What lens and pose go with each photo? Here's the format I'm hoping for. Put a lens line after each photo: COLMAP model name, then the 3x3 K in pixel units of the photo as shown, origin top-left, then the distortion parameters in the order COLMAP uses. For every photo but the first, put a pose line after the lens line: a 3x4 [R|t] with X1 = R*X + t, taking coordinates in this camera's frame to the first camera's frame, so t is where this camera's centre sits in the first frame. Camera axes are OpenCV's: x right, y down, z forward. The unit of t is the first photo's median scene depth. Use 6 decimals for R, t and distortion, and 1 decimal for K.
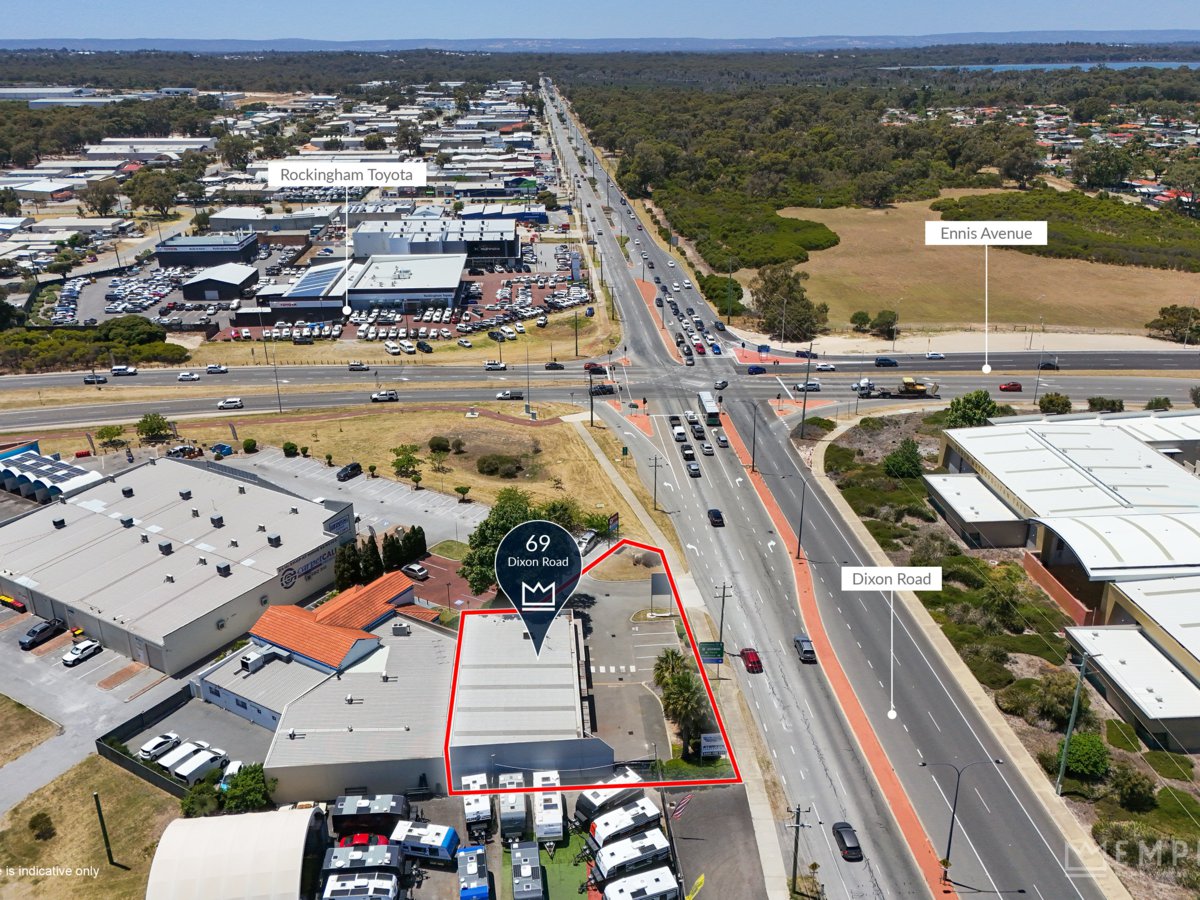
lens RADIAL K [[985.5, 0, 592.3], [0, 985.5, 454.6], [0, 0, 1]] dist [0.134416, -0.198952]
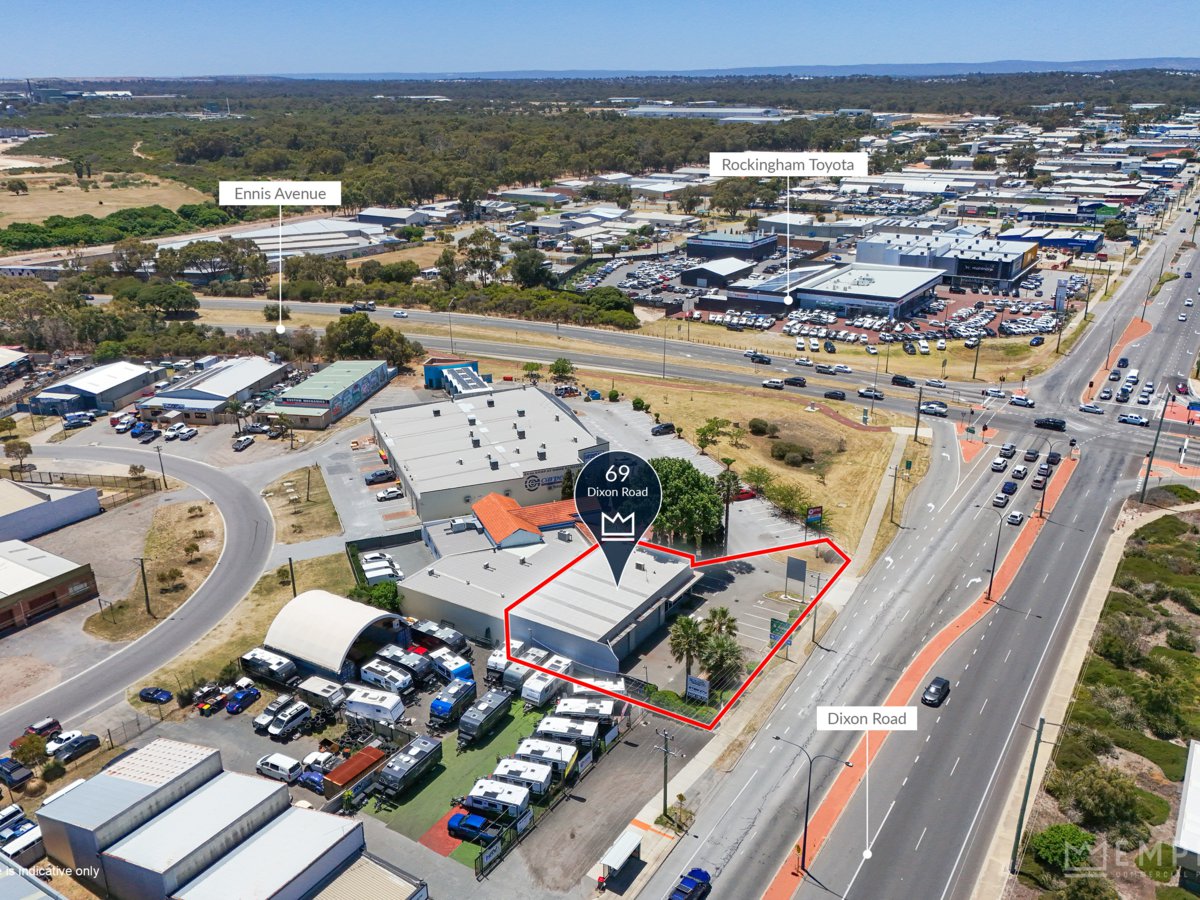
lens RADIAL K [[985.5, 0, 592.3], [0, 985.5, 454.6], [0, 0, 1]] dist [0.134416, -0.198952]
pose [[0.803945, 0.214088, -0.554833, 0.223803], [-0.225238, 0.973066, 0.049099, 0.005831], [0.550400, 0.085497, 0.830512, 0.005549]]
